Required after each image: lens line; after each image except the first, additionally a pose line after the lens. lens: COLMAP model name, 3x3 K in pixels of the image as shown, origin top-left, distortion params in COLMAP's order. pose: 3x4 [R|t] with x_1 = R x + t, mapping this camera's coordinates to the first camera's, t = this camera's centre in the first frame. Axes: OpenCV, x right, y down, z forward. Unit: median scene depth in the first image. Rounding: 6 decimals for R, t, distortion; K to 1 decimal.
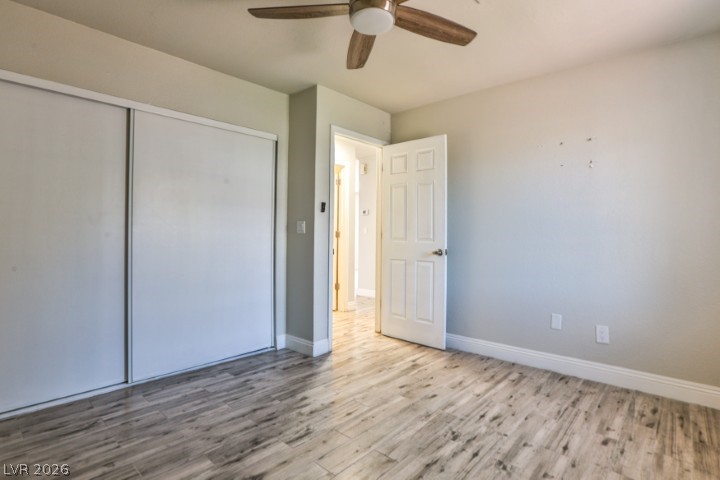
lens RADIAL K [[362.3, 0, 363.2], [0, 362.3, 225.2], [0, 0, 1]] dist [-0.073780, 0.029899]
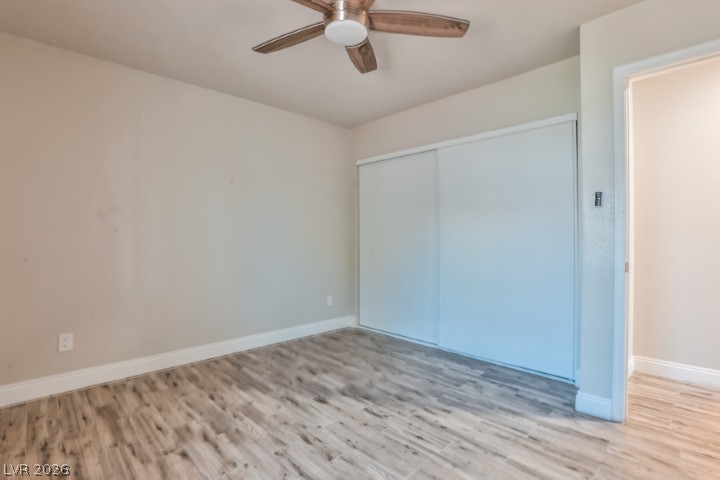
lens RADIAL K [[354.6, 0, 363.7], [0, 354.6, 230.5], [0, 0, 1]] dist [-0.060368, 0.028103]
pose [[-0.074078, -0.025633, -0.996923, 0.875371], [0.029592, 0.999173, -0.027890, 0.021996], [0.996813, -0.031567, -0.073258, 0.942707]]
